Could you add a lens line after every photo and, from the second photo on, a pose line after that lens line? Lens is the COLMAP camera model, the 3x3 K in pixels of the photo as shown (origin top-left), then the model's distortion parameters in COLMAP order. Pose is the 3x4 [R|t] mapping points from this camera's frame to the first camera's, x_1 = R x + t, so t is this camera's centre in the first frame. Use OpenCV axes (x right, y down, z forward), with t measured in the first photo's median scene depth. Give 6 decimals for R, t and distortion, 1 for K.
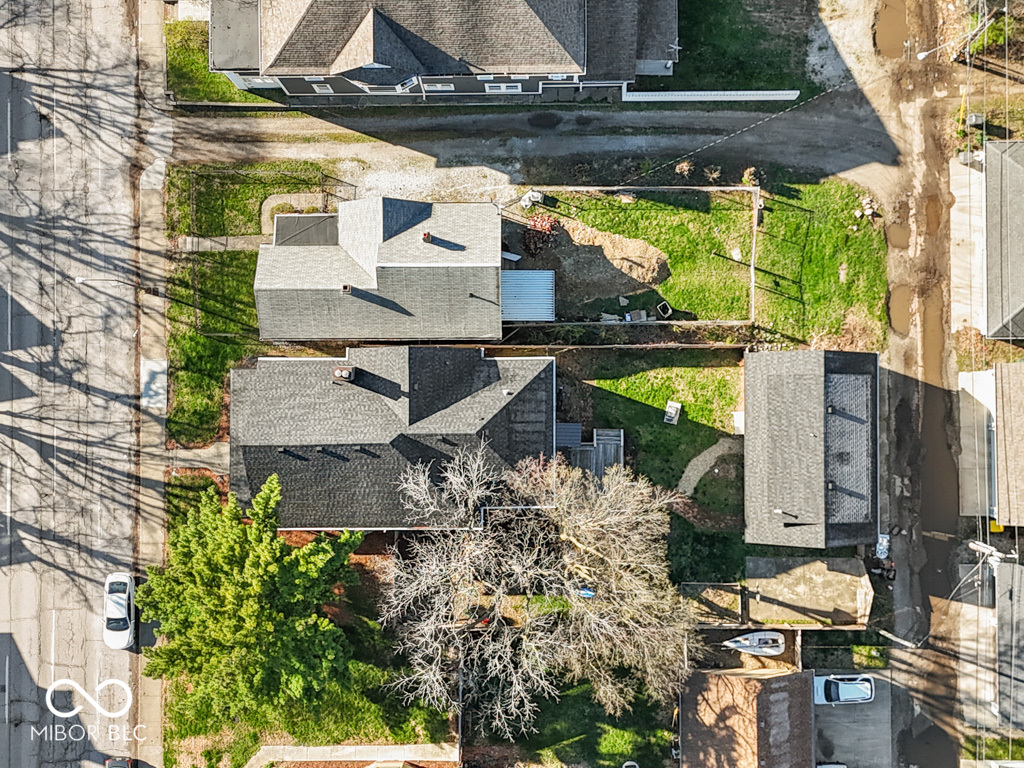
lens RADIAL K [[1374.4, 0, 512.0], [0, 1374.4, 384.0], [0, 0, 1]] dist [0.262739, -1.031483]
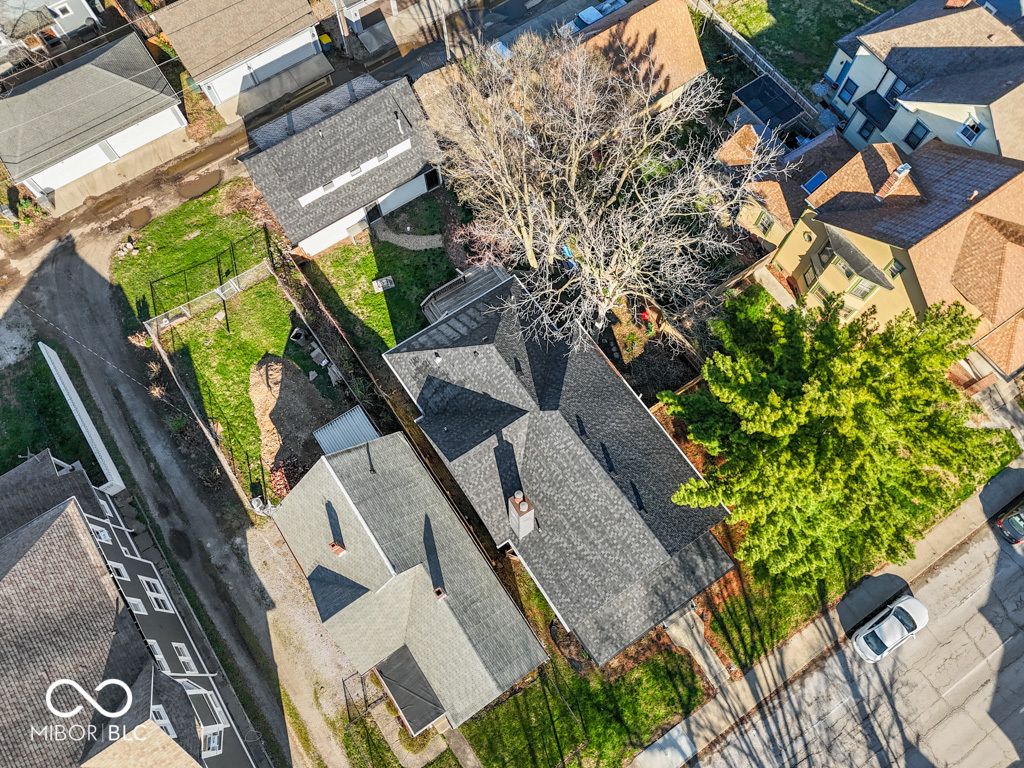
lens RADIAL K [[740.4, 0, 512.0], [0, 740.4, 384.0], [0, 0, 1]] dist [0.085338, -0.087438]
pose [[-0.562297, -0.772466, 0.295159, -0.167411], [0.826897, -0.521800, 0.209682, -0.057211], [-0.007958, 0.361969, 0.932156, 0.496917]]
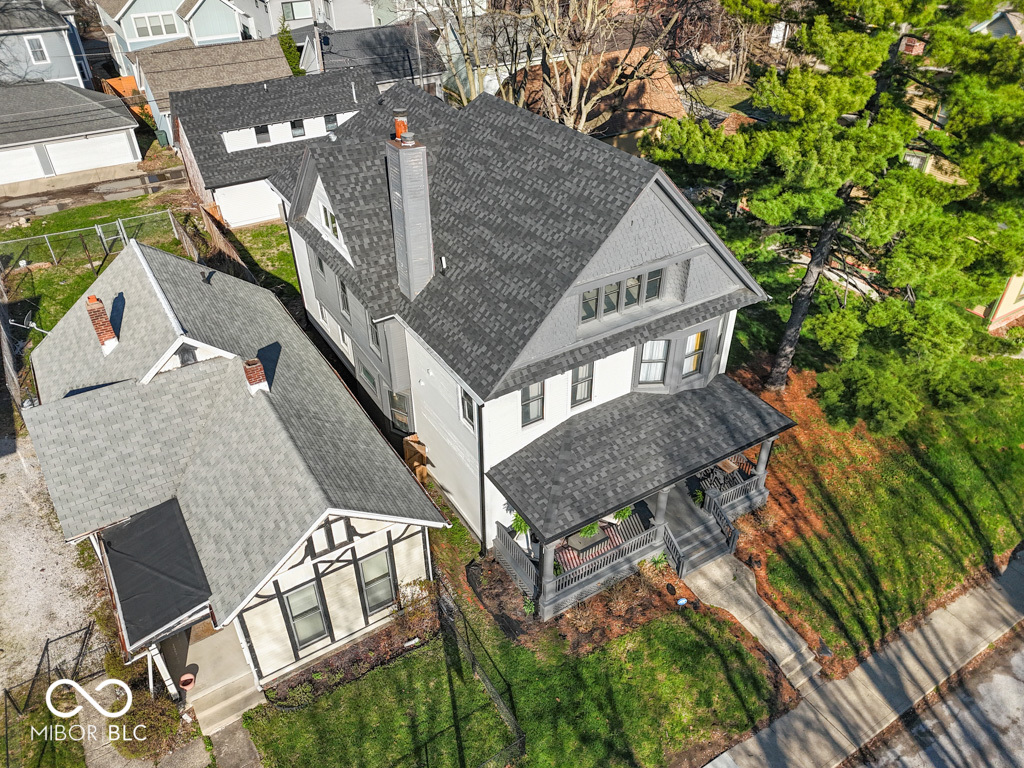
lens RADIAL K [[740.4, 0, 512.0], [0, 740.4, 384.0], [0, 0, 1]] dist [0.085338, -0.087438]
pose [[-0.524097, -0.506663, 0.684554, -0.313041], [0.851537, -0.298207, 0.431227, -0.097200], [-0.014348, 0.808928, 0.587732, 0.796657]]
